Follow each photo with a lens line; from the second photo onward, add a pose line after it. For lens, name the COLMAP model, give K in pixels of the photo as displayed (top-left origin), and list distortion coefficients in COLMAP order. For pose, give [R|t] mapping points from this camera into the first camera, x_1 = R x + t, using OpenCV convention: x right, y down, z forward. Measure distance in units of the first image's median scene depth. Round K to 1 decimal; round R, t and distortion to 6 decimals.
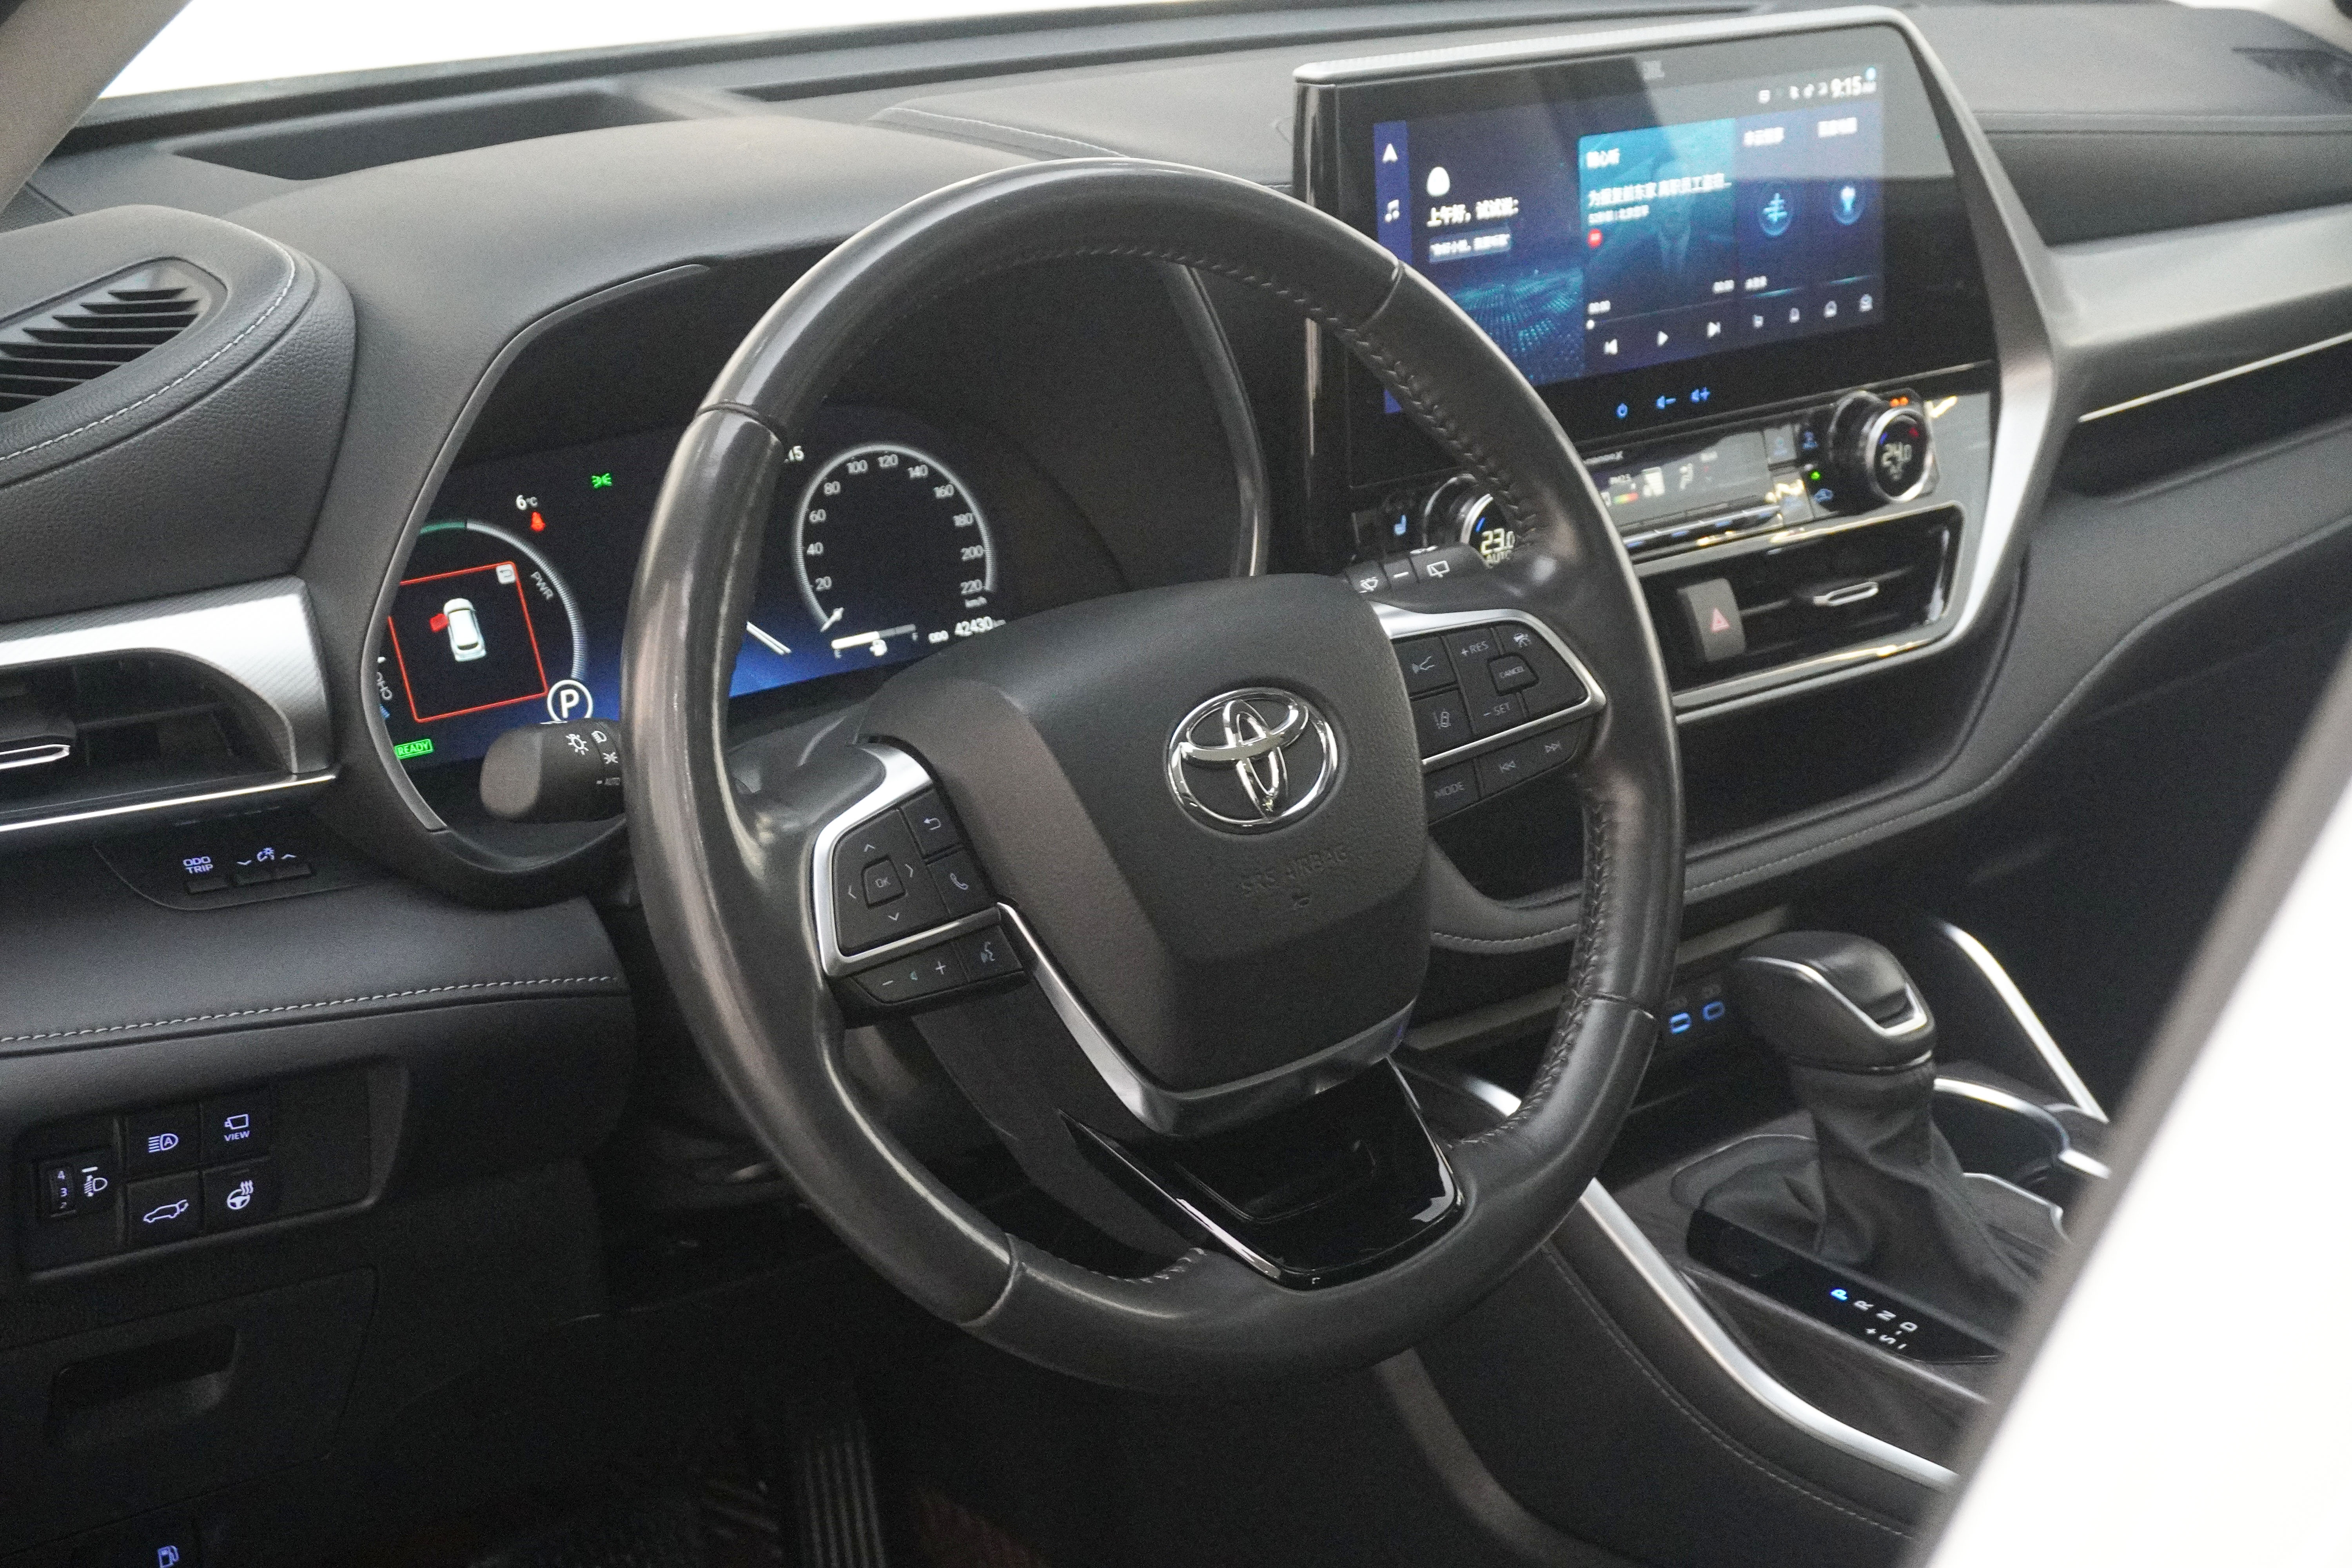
lens RADIAL K [[3465.5, 0, 1176.0], [0, 3465.5, 784.0], [0, 0, 1]] dist [0.028506, -0.003194]
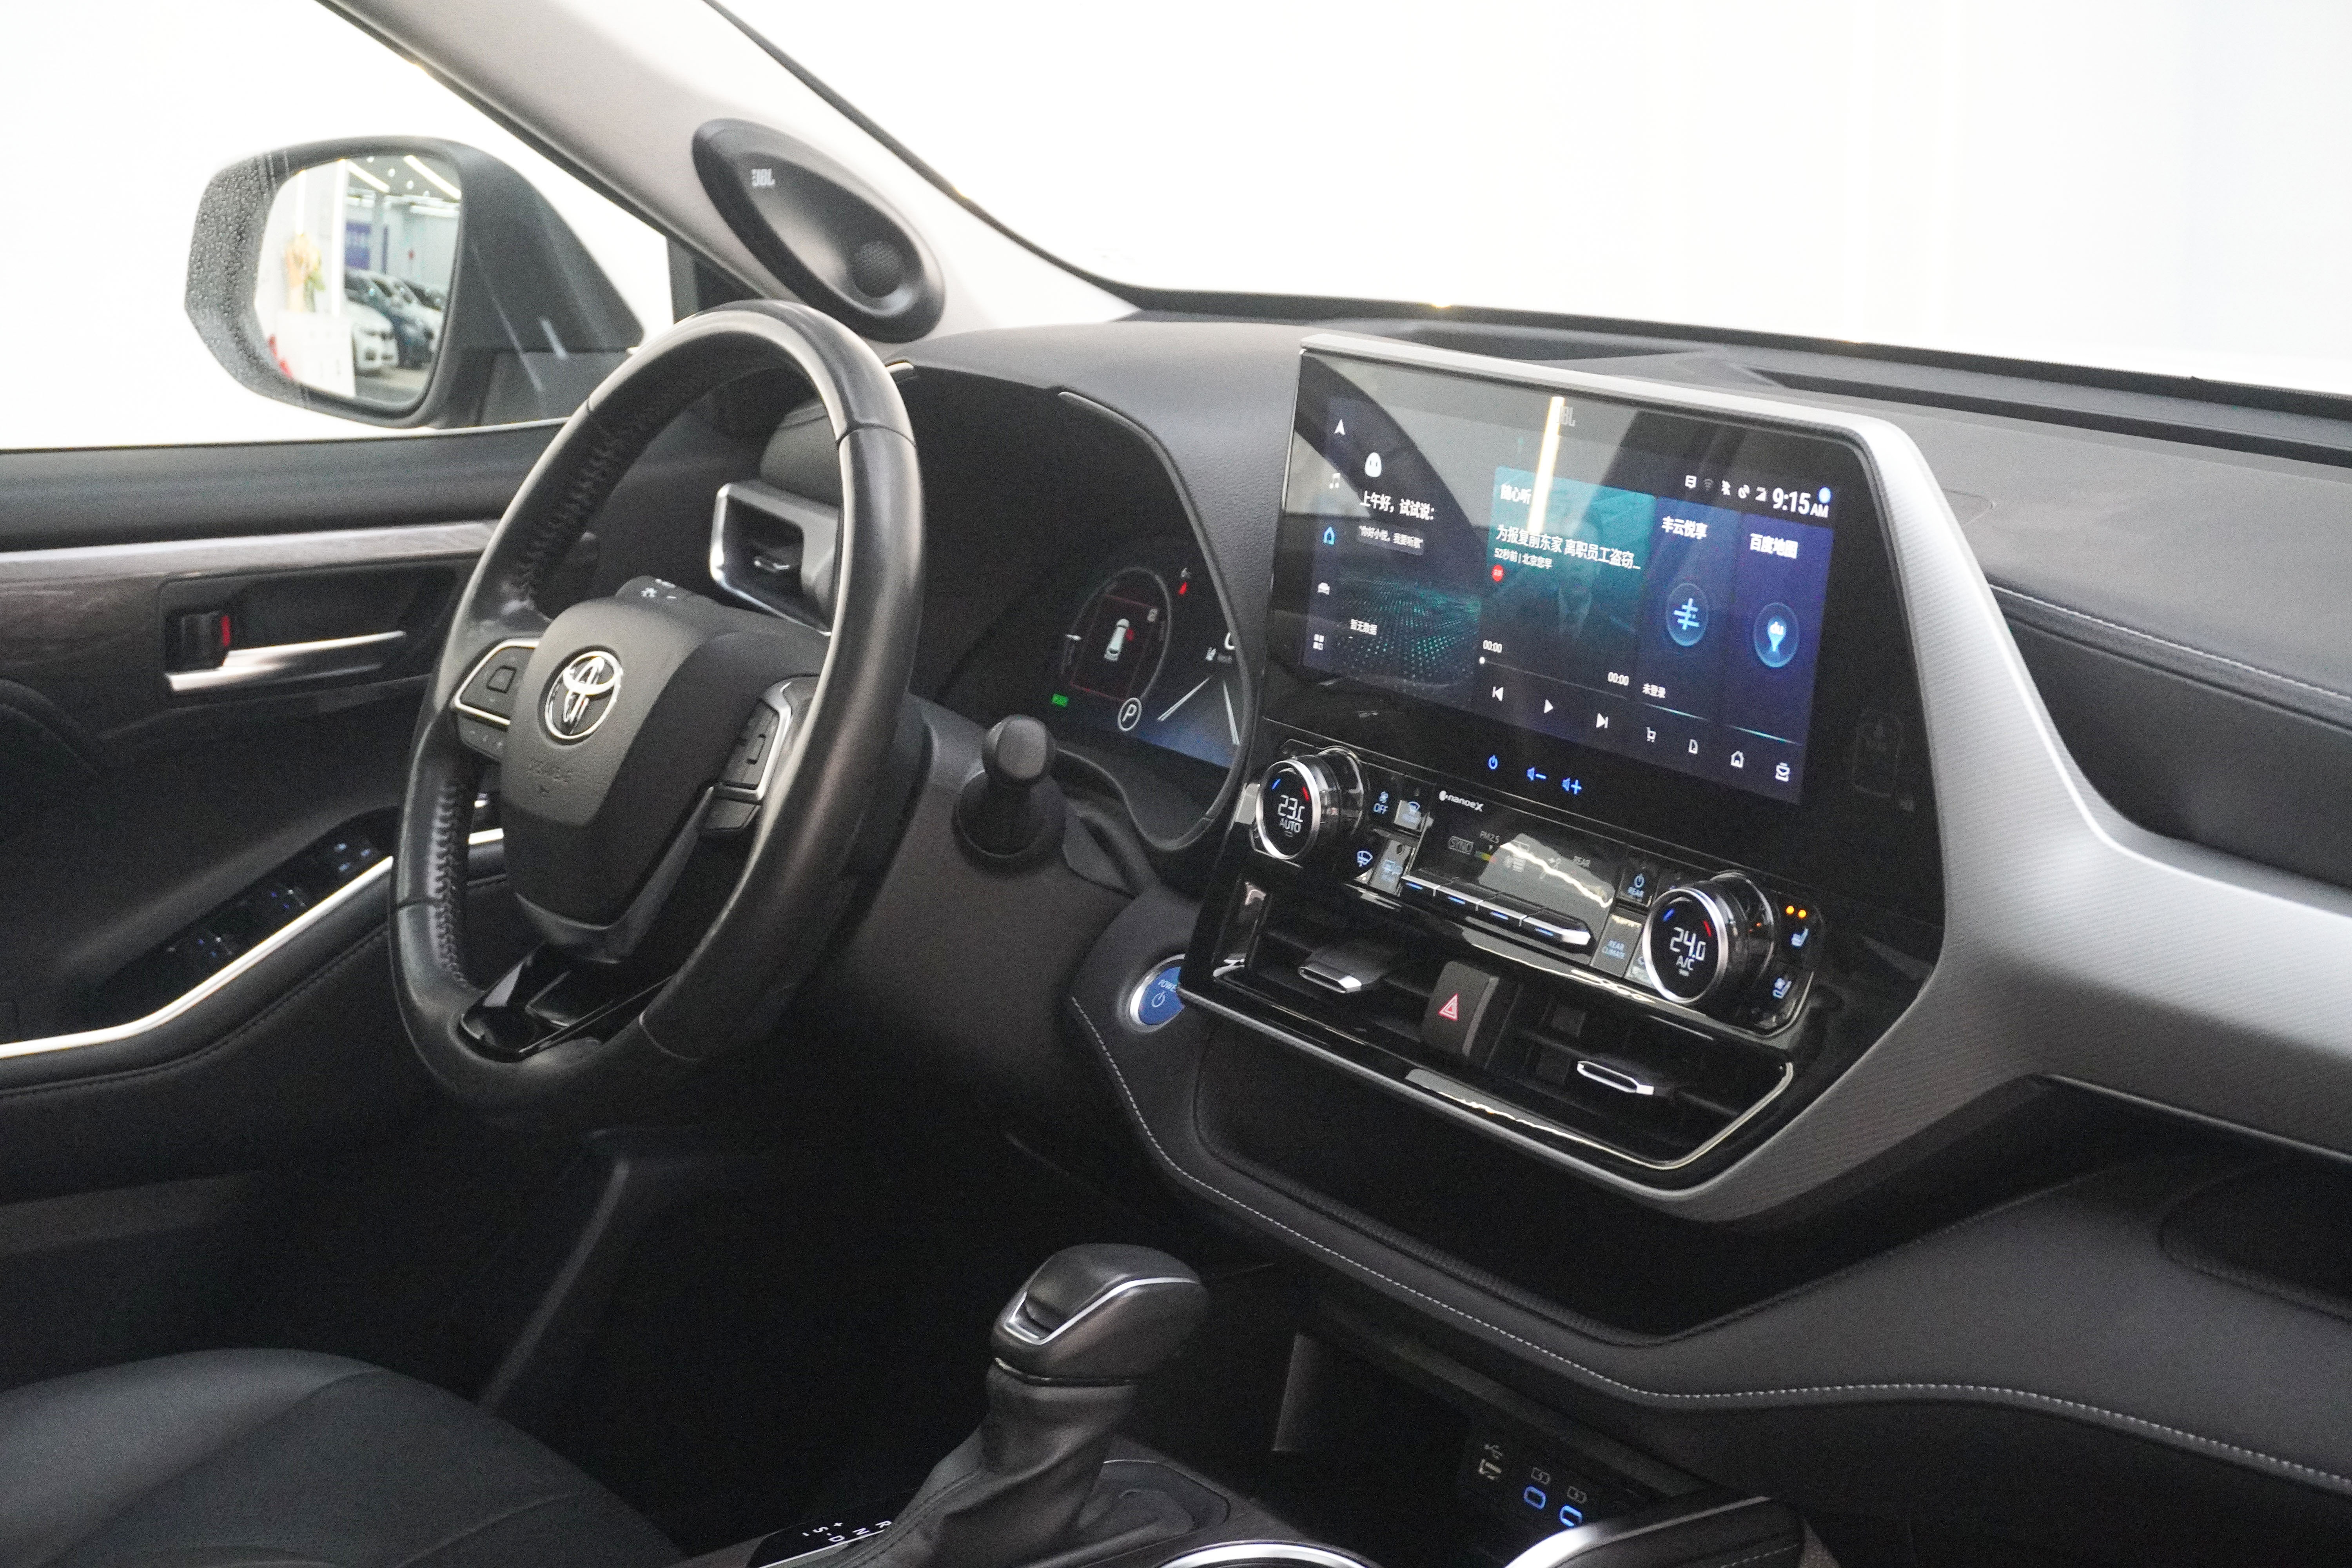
lens RADIAL K [[3564.4, 0, 1176.0], [0, 3564.4, 784.0], [0, 0, 1]] dist [0.022316, -0.014583]
pose [[-0.083868, 0.219368, -0.972031, 1.076893], [-0.334461, 0.912683, 0.234832, -0.301151], [0.938670, 0.344801, -0.003175, 0.930942]]
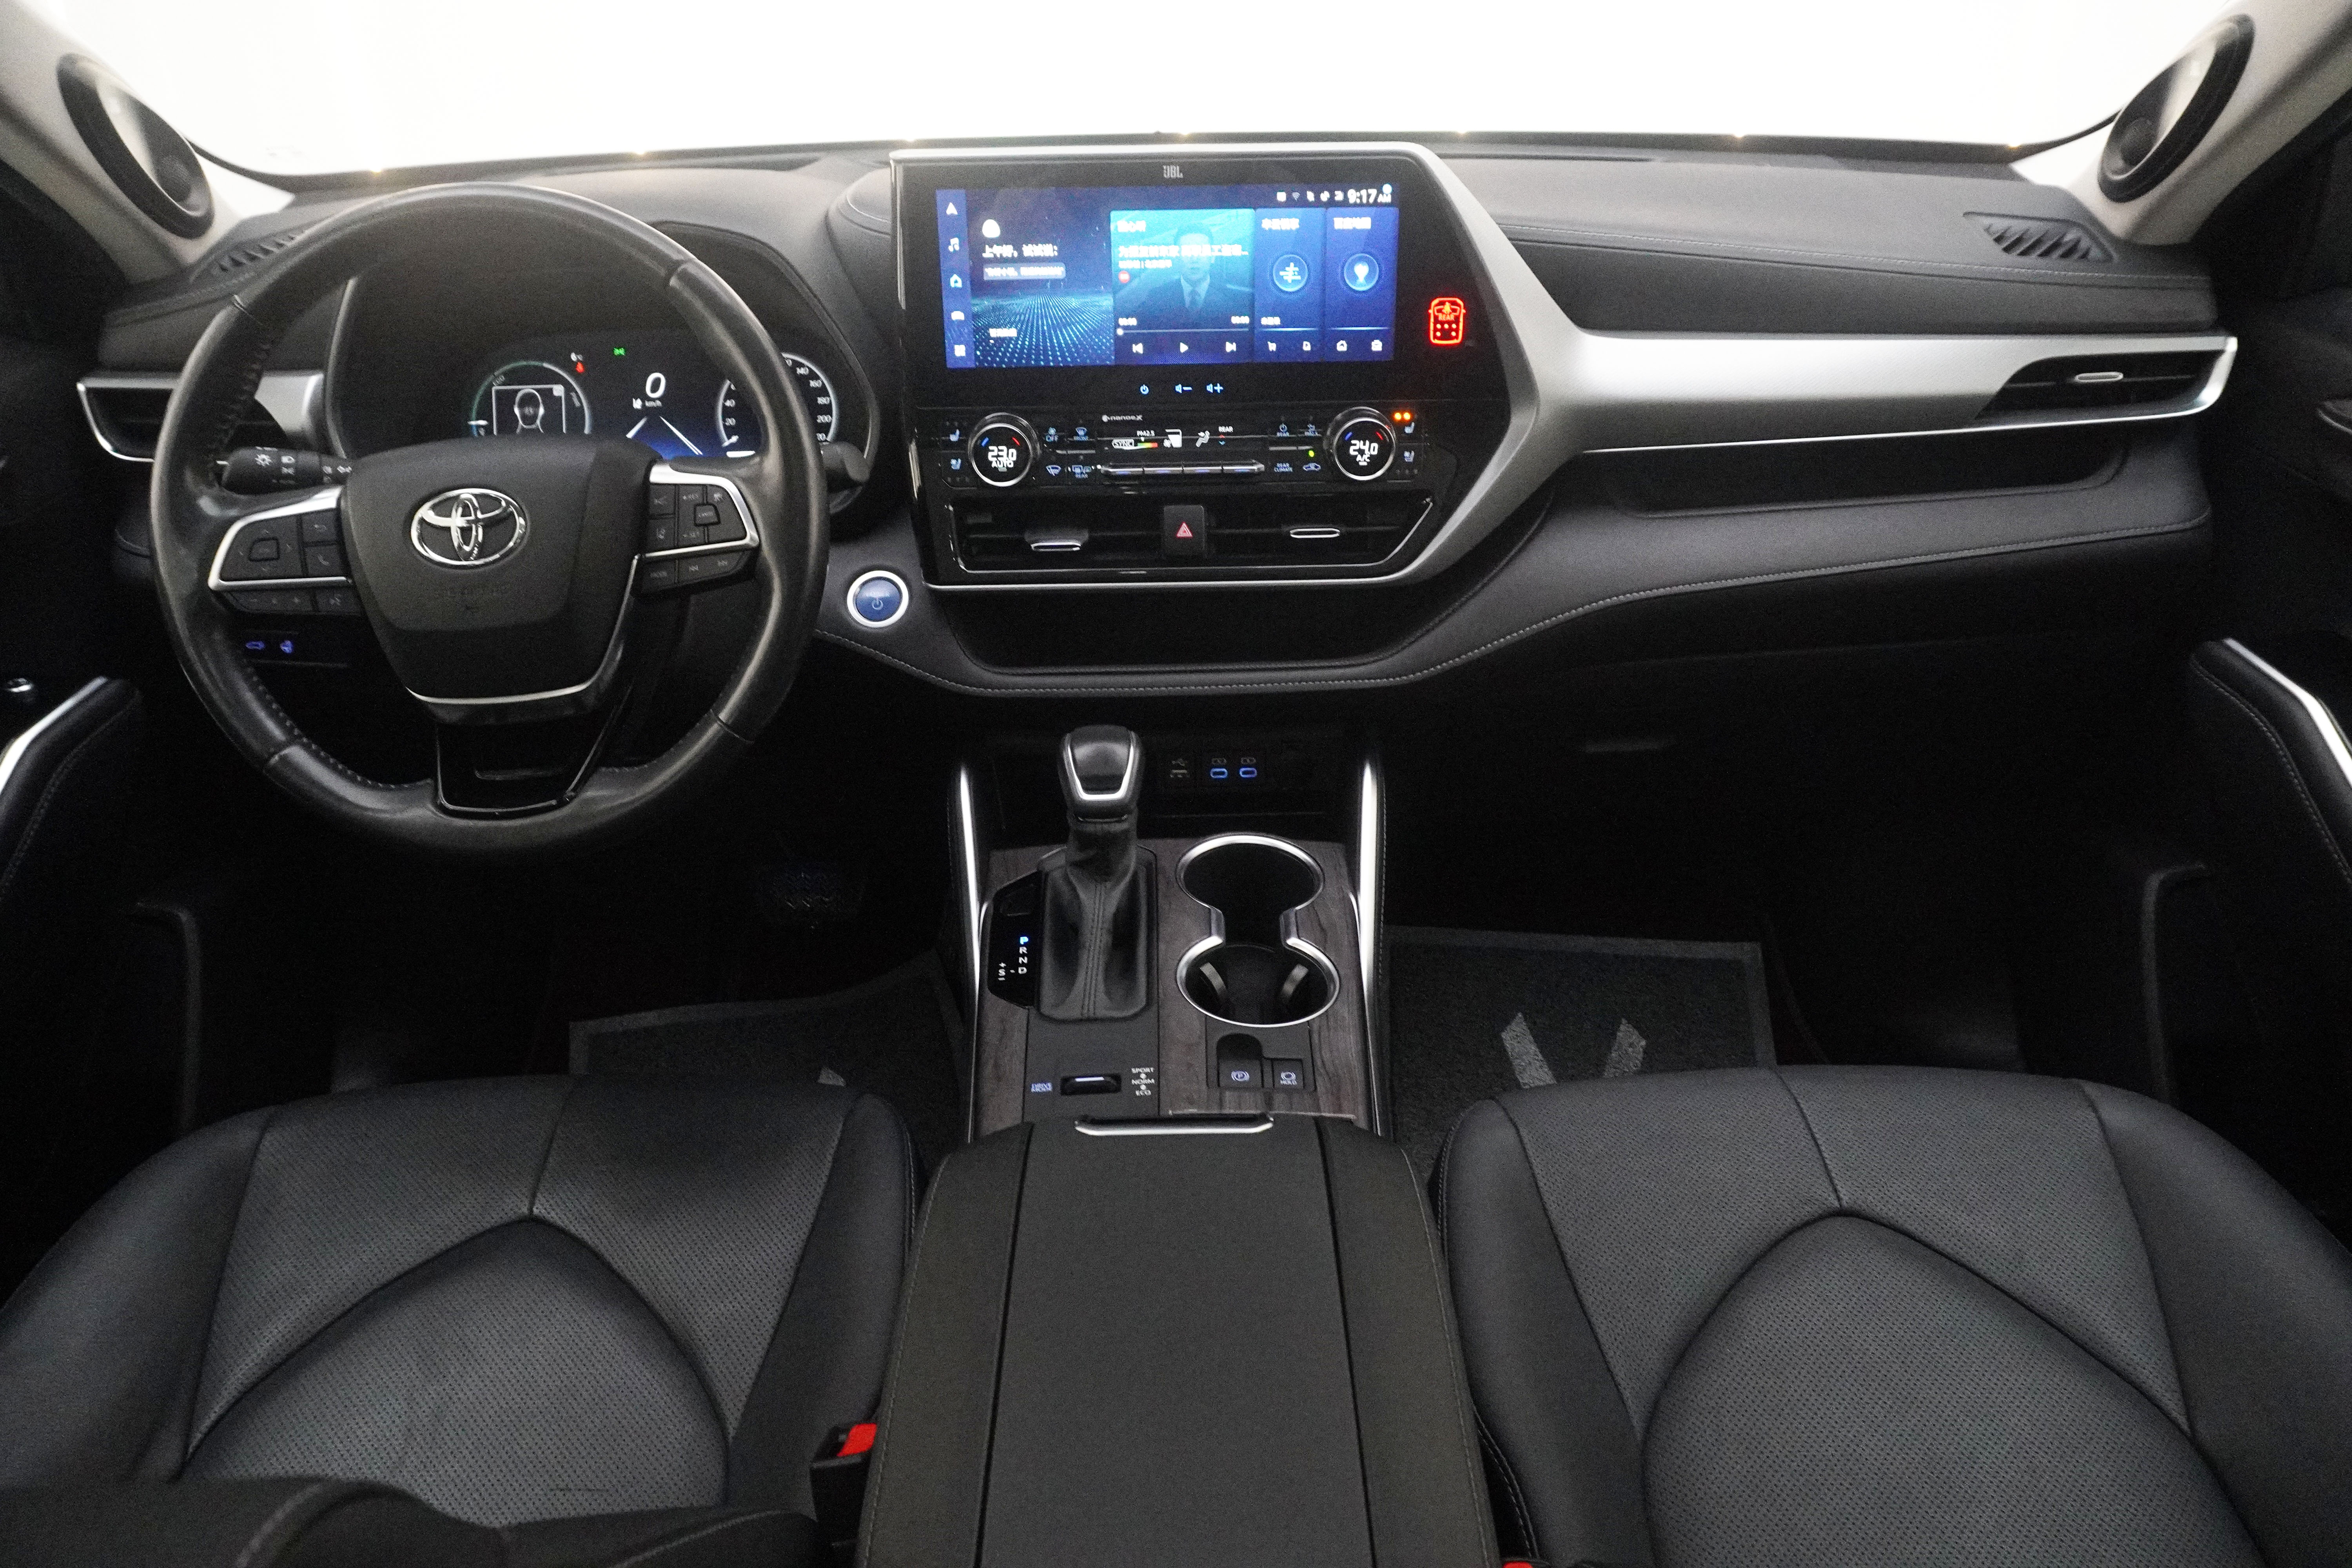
lens RADIAL K [[1580.0, 0, 1176.0], [0, 1580.0, 784.0], [0, 0, 1]] dist [-0.054366, 0.036538]
pose [[0.786993, 0.271565, -0.553980, 0.598385], [-0.184254, 0.960393, 0.209037, -0.087873], [0.588806, -0.062438, 0.805859, 0.411366]]
